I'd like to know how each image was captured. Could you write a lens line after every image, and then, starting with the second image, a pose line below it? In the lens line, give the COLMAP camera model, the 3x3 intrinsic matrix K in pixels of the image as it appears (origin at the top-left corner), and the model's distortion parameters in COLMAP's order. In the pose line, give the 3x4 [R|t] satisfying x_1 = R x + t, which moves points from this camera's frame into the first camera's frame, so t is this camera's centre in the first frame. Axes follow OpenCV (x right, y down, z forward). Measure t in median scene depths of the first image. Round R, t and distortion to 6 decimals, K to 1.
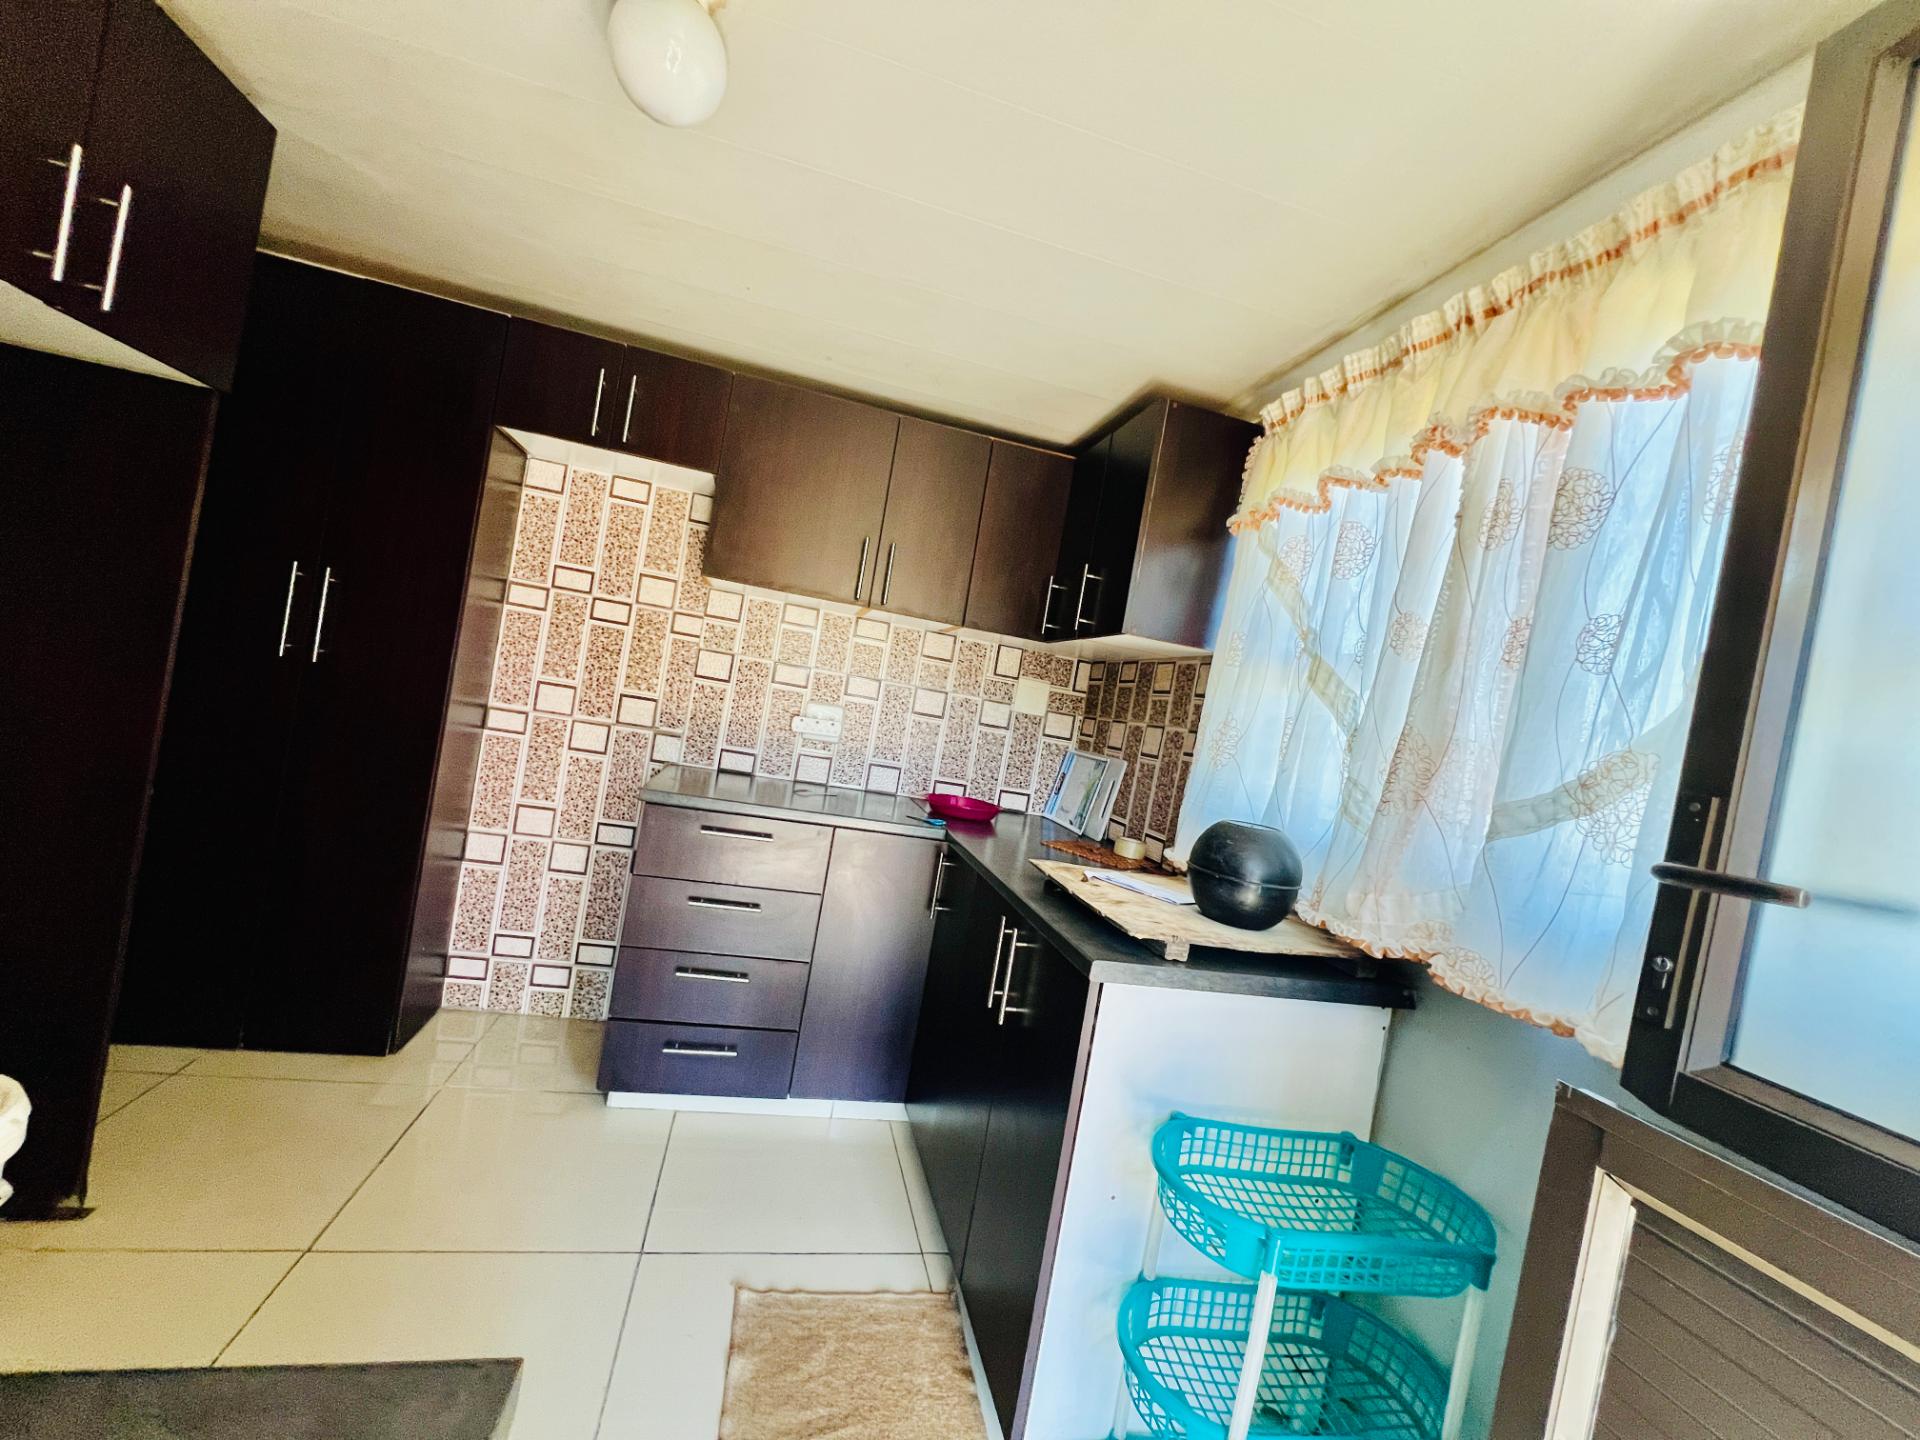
lens RADIAL K [[768.4, 0, 957.0], [0, 768.4, 717.2], [0, 0, 1]] dist [-0.002641, 0.001254]
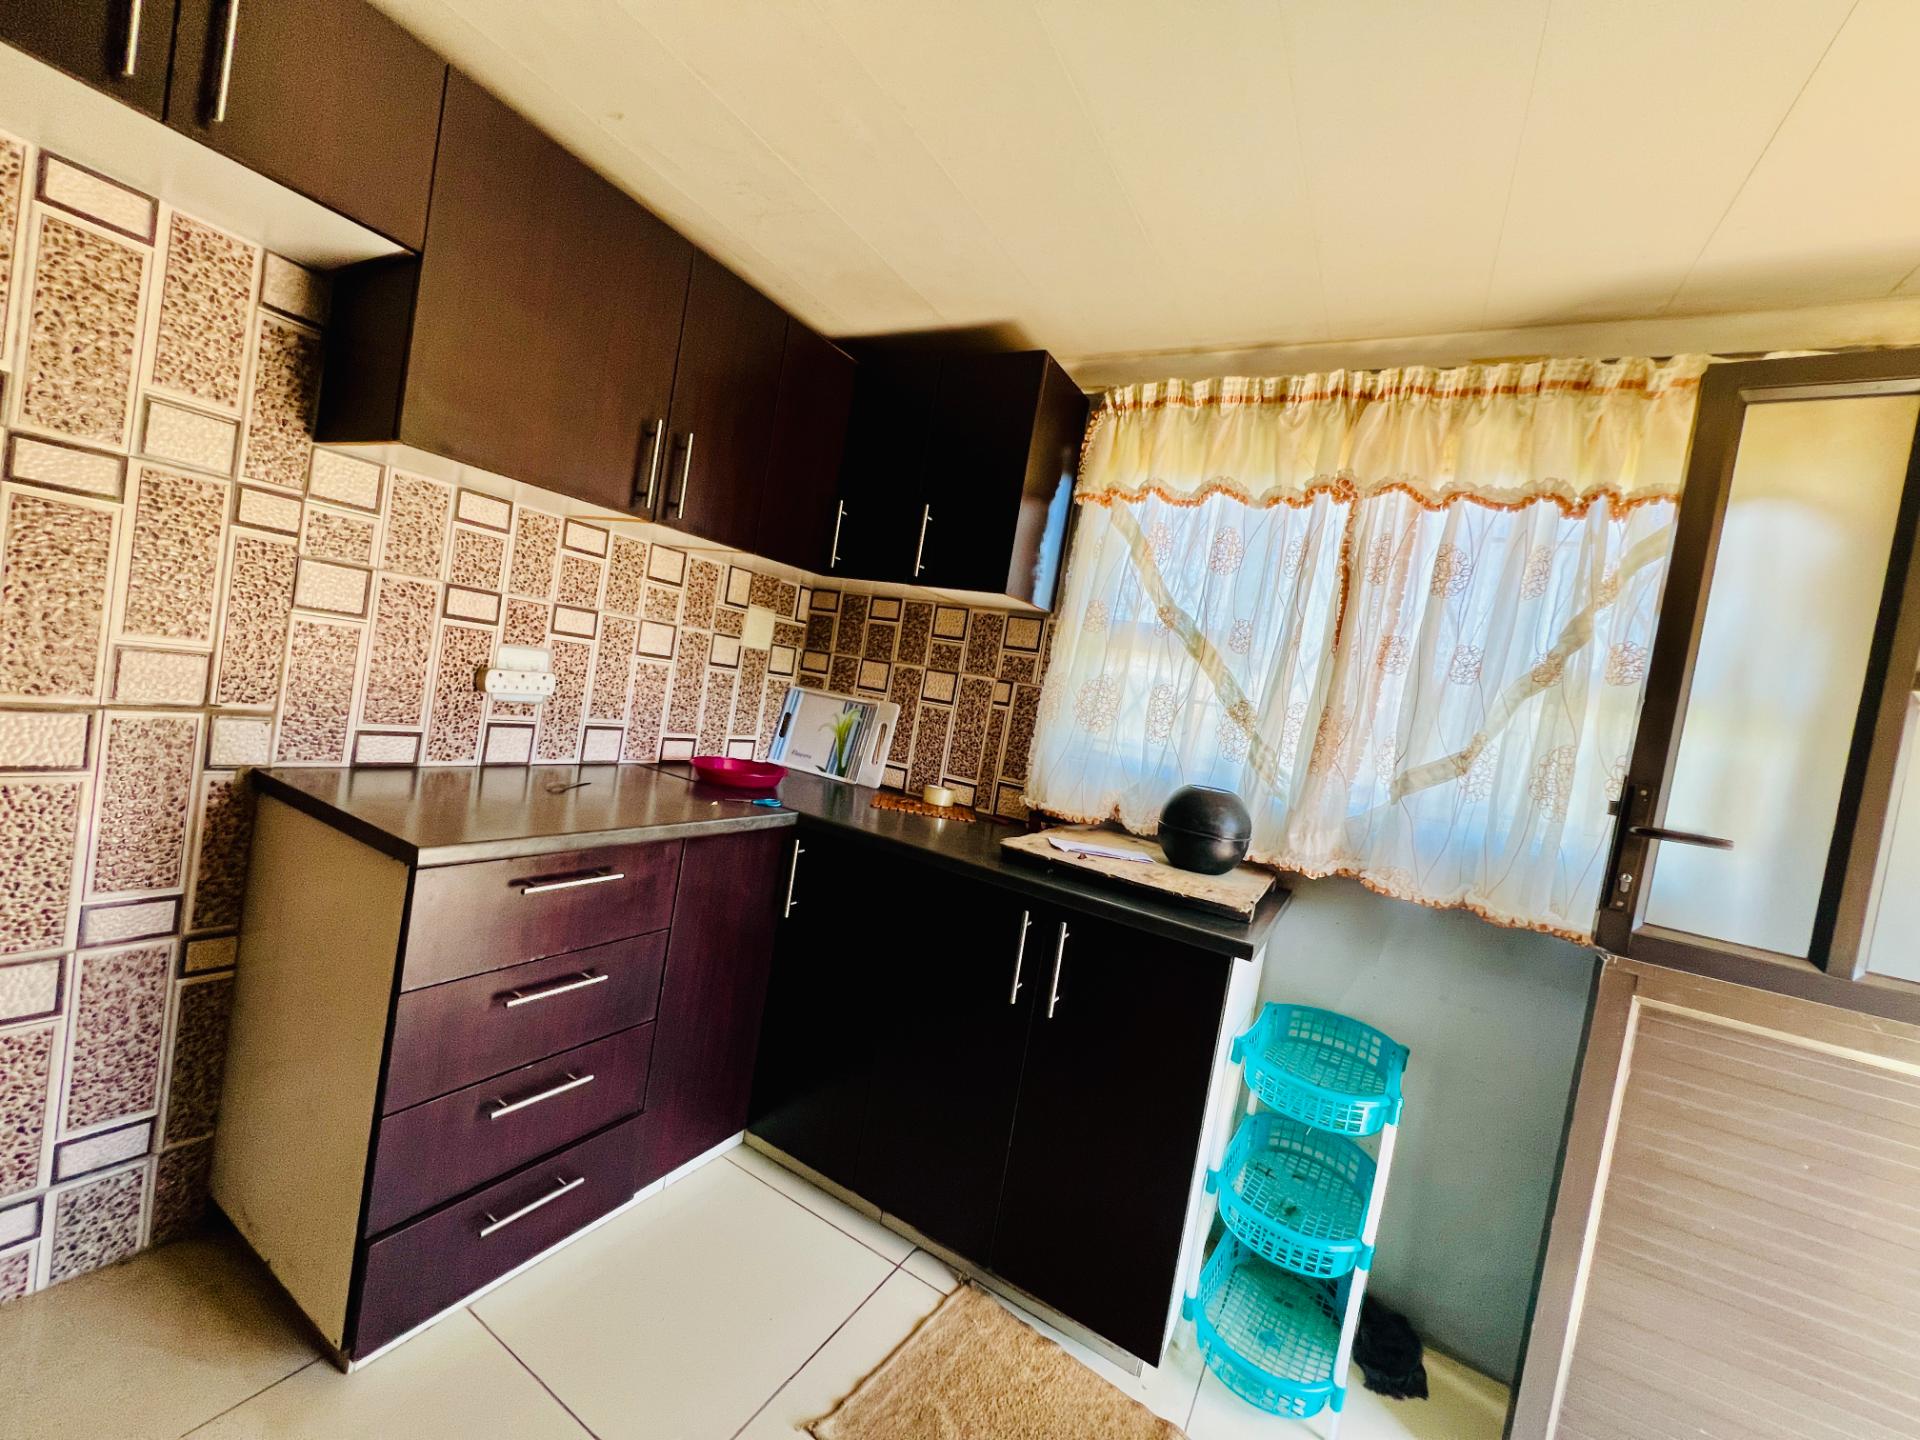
lens RADIAL K [[768.4, 0, 957.0], [0, 768.4, 717.2], [0, 0, 1]] dist [-0.002641, 0.001254]
pose [[0.691701, -0.088561, 0.716733, -0.409804], [-0.039075, 0.986409, 0.159593, -0.081577], [-0.721126, -0.138397, 0.678840, 0.268555]]
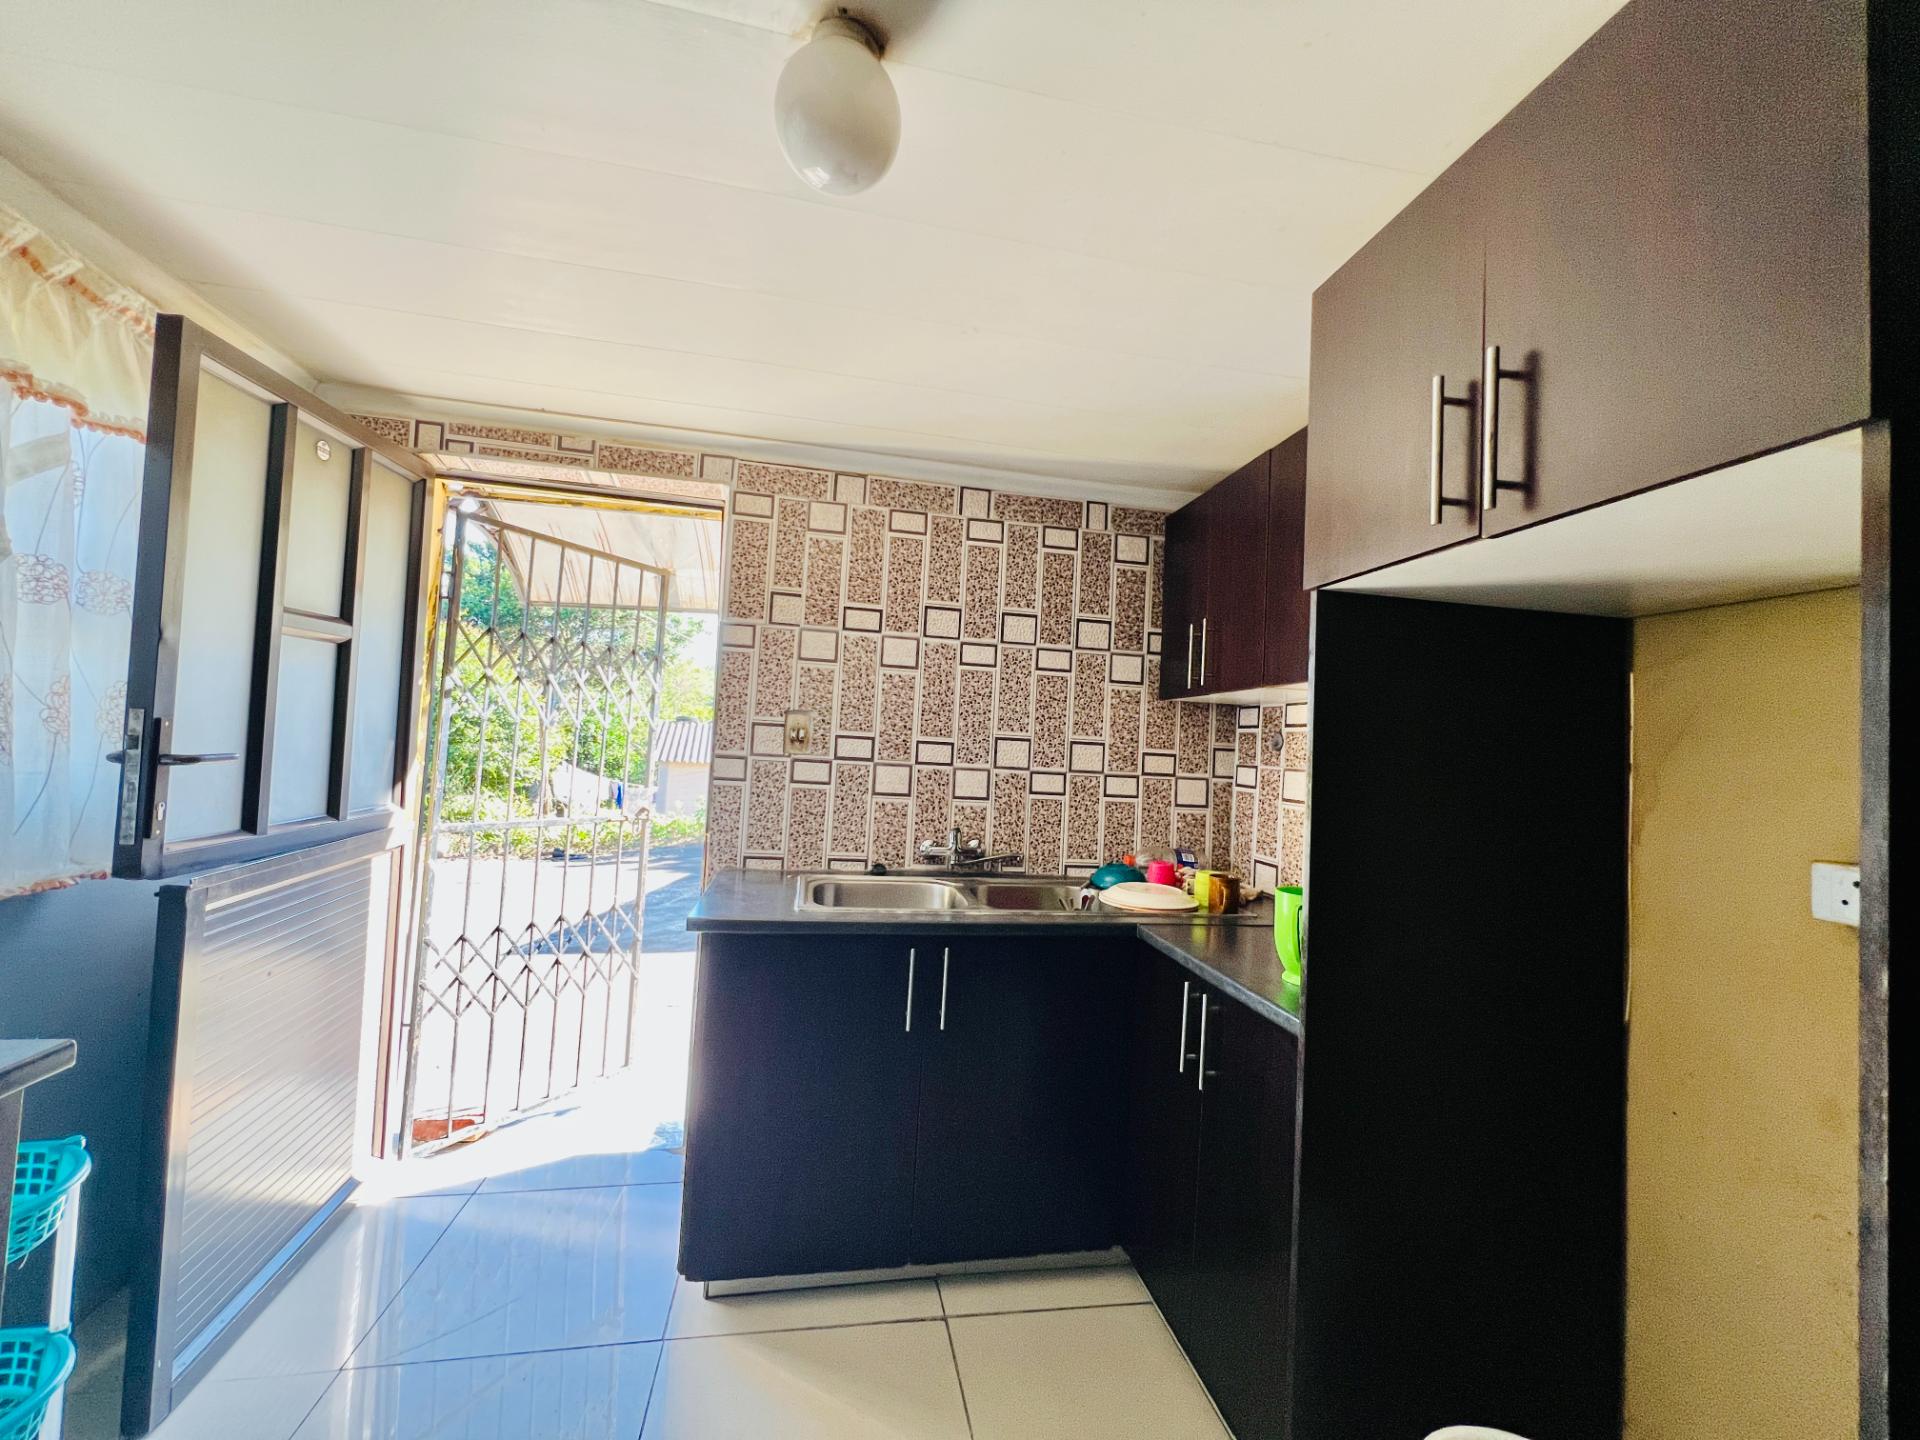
lens RADIAL K [[768.4, 0, 957.0], [0, 768.4, 717.2], [0, 0, 1]] dist [-0.002641, 0.001254]
pose [[-0.973105, -0.223732, 0.054865, -0.301560], [-0.225027, 0.974175, -0.018604, -0.088042], [-0.049286, -0.030450, -0.998320, 0.791238]]
